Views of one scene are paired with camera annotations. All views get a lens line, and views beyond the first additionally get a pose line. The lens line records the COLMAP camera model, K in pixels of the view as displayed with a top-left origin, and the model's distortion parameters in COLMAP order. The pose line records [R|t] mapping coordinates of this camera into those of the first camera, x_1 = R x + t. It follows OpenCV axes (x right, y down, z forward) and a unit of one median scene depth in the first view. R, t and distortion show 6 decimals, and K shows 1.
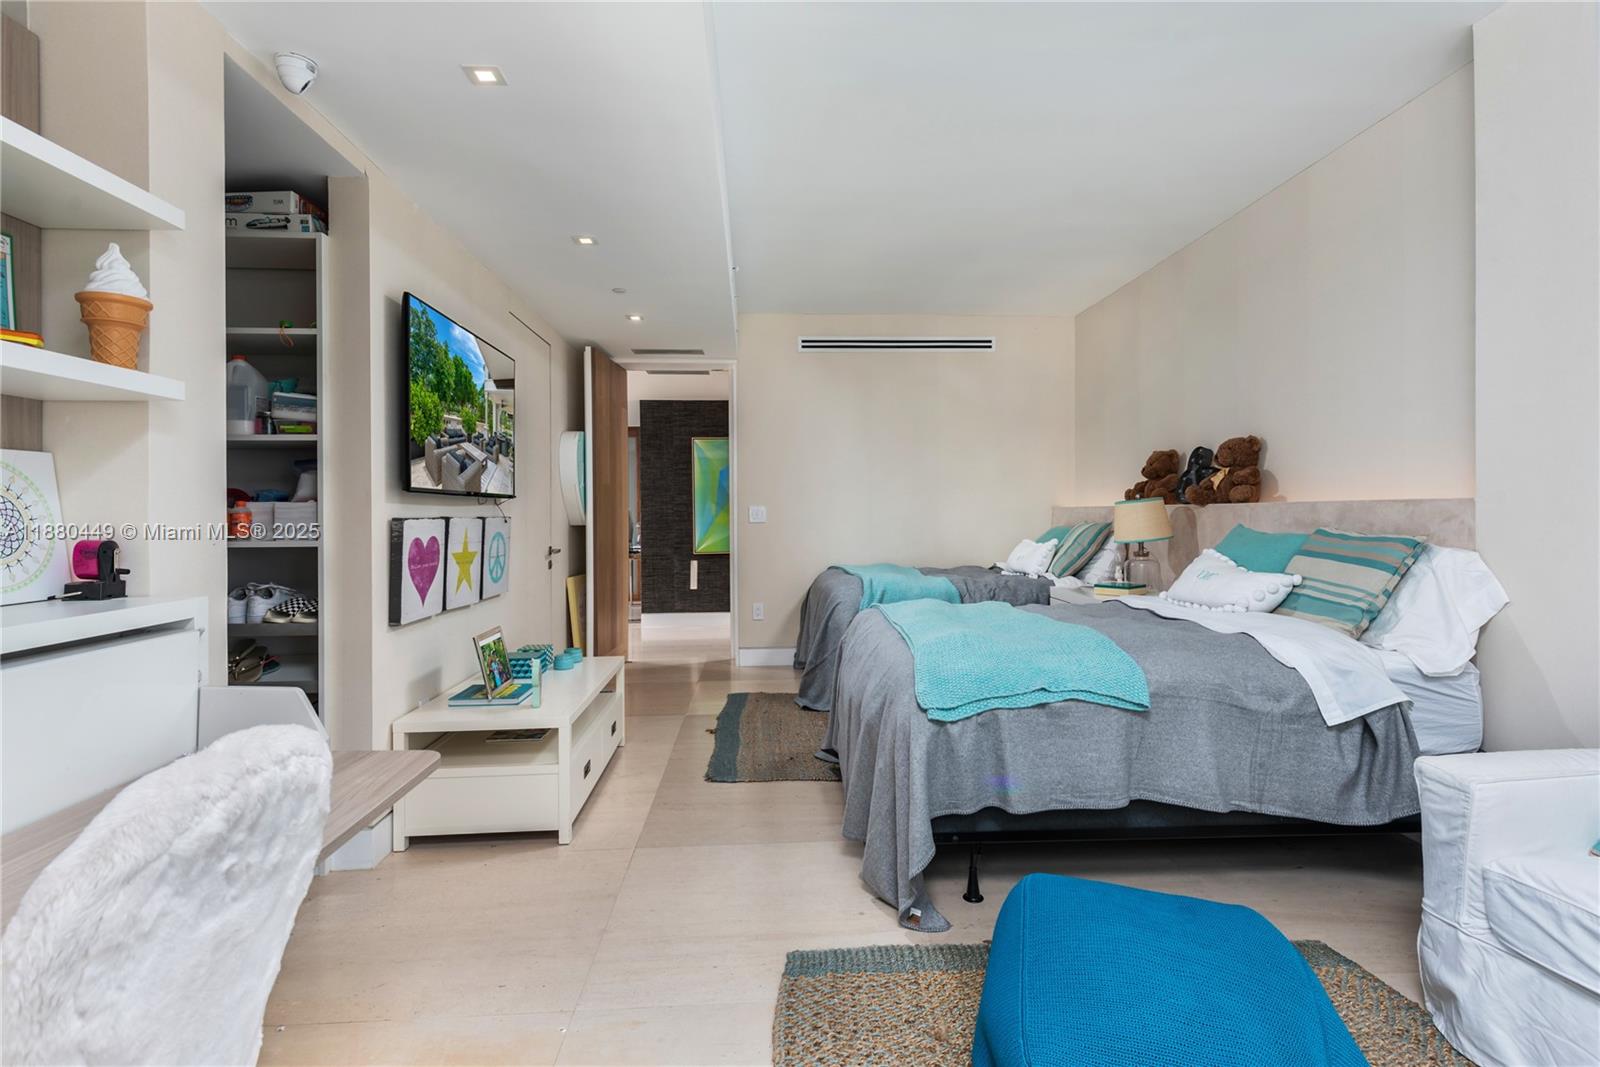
lens RADIAL K [[742.5, 0, 800.3], [0, 742.5, 524.6], [0, 0, 1]] dist [-0.000903, -0.000872]
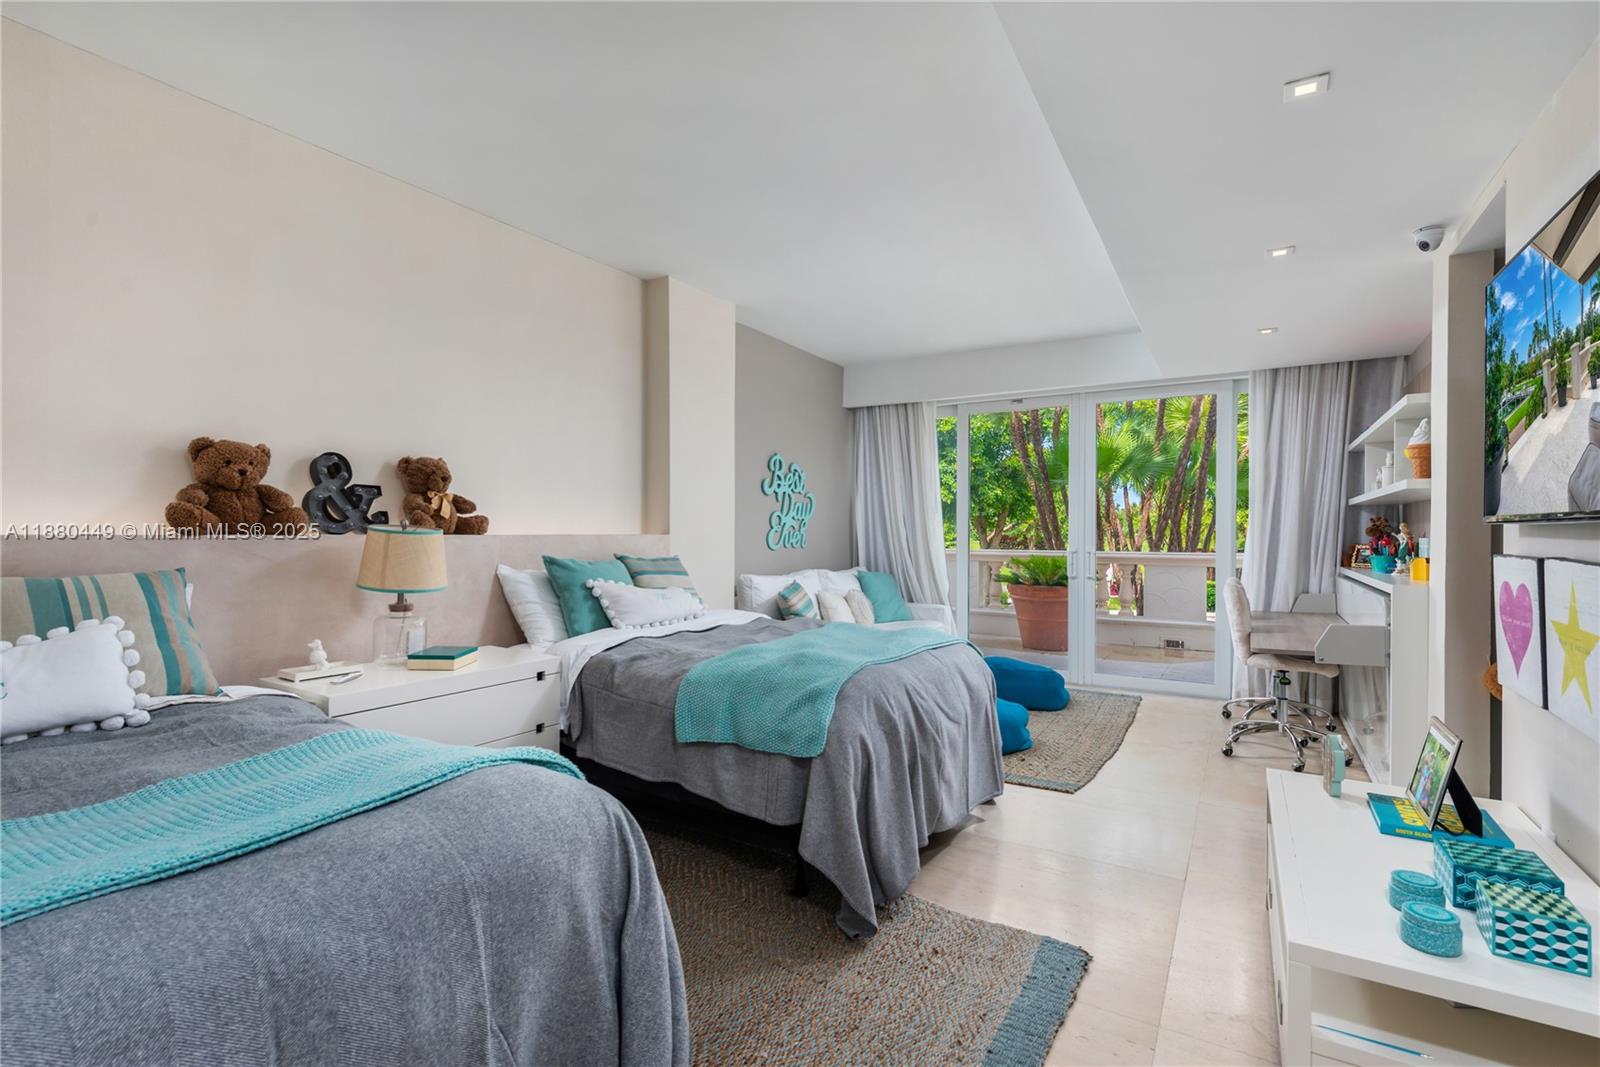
lens RADIAL K [[742.5, 0, 795.1], [0, 742.5, 525.4], [0, 0, 1]] dist [-0.000903, -0.000872]
pose [[-0.827796, 0.003795, 0.561016, -0.318265], [0.008100, 0.999954, 0.005186, -0.046128], [-0.560971, 0.008837, -0.827789, 1.910905]]
